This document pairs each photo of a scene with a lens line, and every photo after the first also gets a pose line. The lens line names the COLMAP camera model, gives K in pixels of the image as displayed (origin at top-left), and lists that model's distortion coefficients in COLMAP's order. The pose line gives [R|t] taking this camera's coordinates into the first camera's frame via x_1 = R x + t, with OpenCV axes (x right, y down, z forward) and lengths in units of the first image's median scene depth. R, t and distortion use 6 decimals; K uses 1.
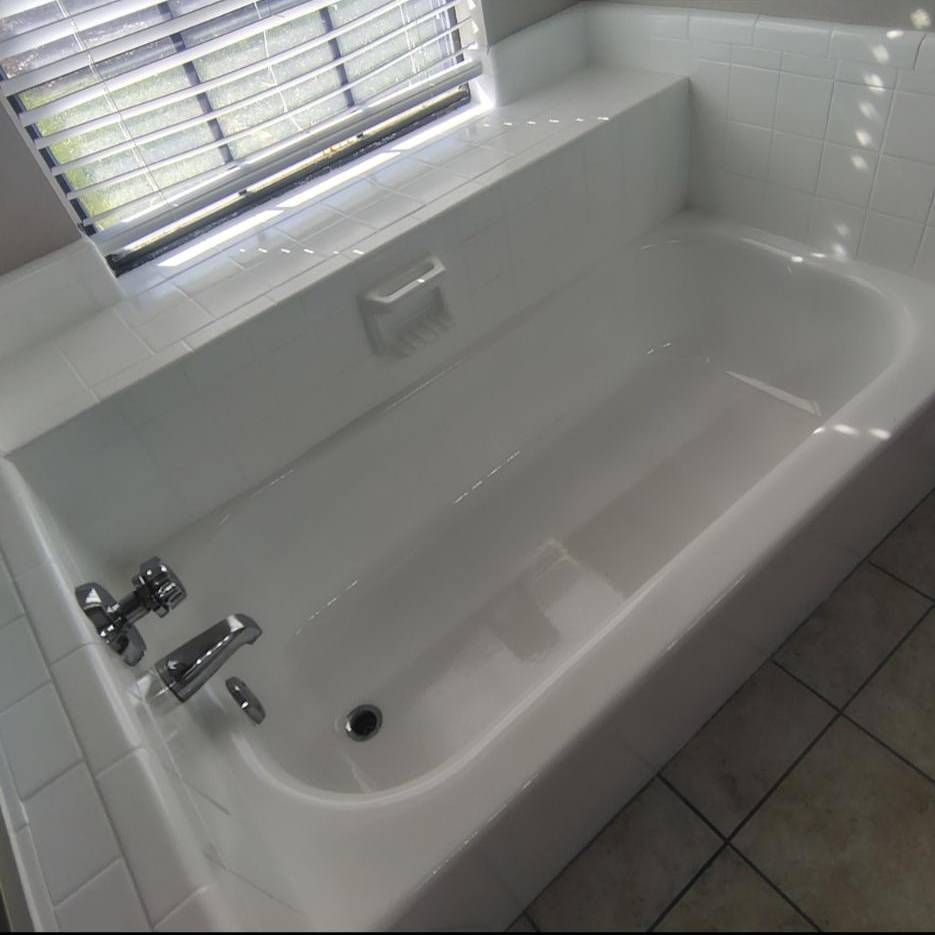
lens RADIAL K [[729.2, 0, 485.1], [0, 729.2, 481.9], [0, 0, 1]] dist [0.004241, -0.003042]
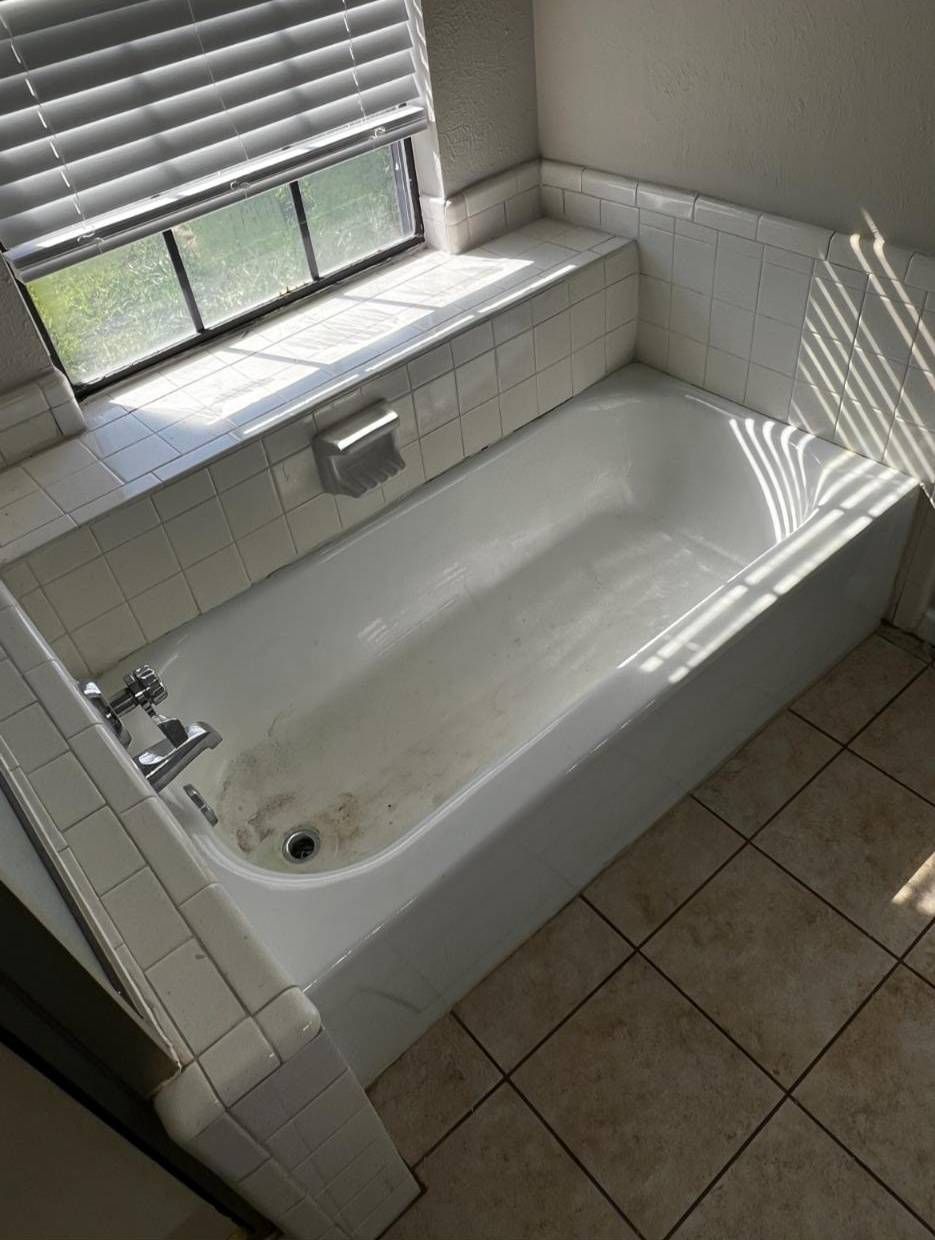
lens RADIAL K [[936.2, 0, 467.5], [0, 936.2, 620.0], [0, 0, 1]] dist [-0.003258, -0.037613]
pose [[0.998004, 0.037781, 0.050611, -0.011884], [-0.035743, 0.998536, -0.040596, 0.062273], [-0.052071, 0.038706, 0.997893, -0.390726]]
